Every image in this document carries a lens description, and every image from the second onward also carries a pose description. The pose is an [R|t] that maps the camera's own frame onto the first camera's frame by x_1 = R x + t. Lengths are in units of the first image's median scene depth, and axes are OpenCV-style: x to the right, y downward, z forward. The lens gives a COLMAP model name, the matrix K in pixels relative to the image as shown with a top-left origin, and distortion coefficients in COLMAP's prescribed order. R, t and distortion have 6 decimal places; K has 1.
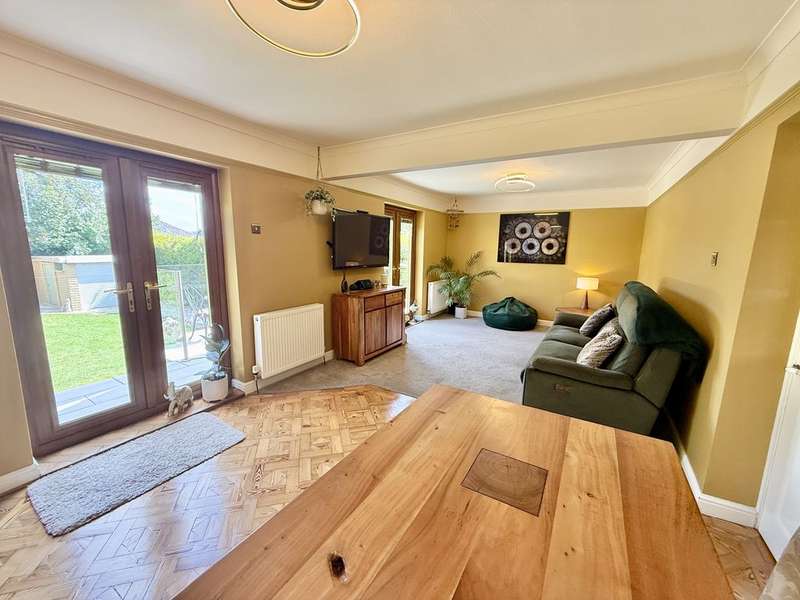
lens RADIAL K [[318.8, 0, 397.3], [0, 318.8, 298.3], [0, 0, 1]] dist [-0.001679, 0.000573]
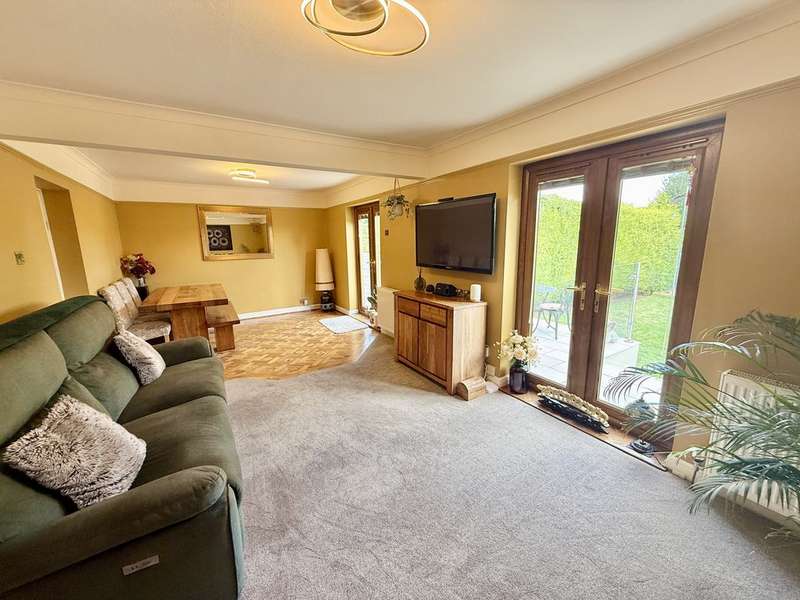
lens RADIAL K [[318.8, 0, 400.4], [0, 318.8, 297.7], [0, 0, 1]] dist [-0.001679, 0.000573]
pose [[-0.449783, 0.149537, -0.880531, 0.948398], [-0.132207, 0.963876, 0.231223, -0.279066], [0.883299, 0.220412, -0.413765, 1.772864]]
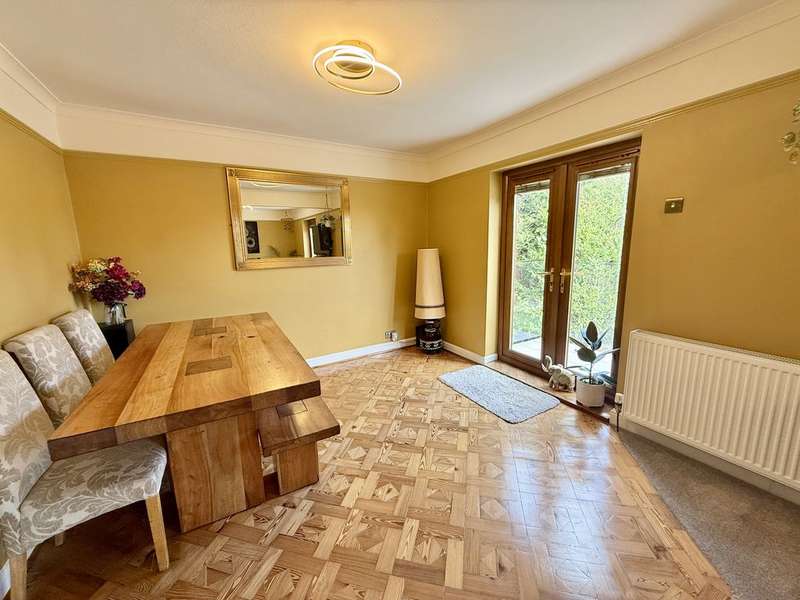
lens RADIAL K [[318.8, 0, 400.5], [0, 318.8, 299.3], [0, 0, 1]] dist [-0.001679, 0.000573]
pose [[-0.478368, 0.142980, -0.866441, 0.422733], [-0.126493, 0.965148, 0.229106, -0.110326], [0.869001, 0.219196, -0.443610, 0.842295]]
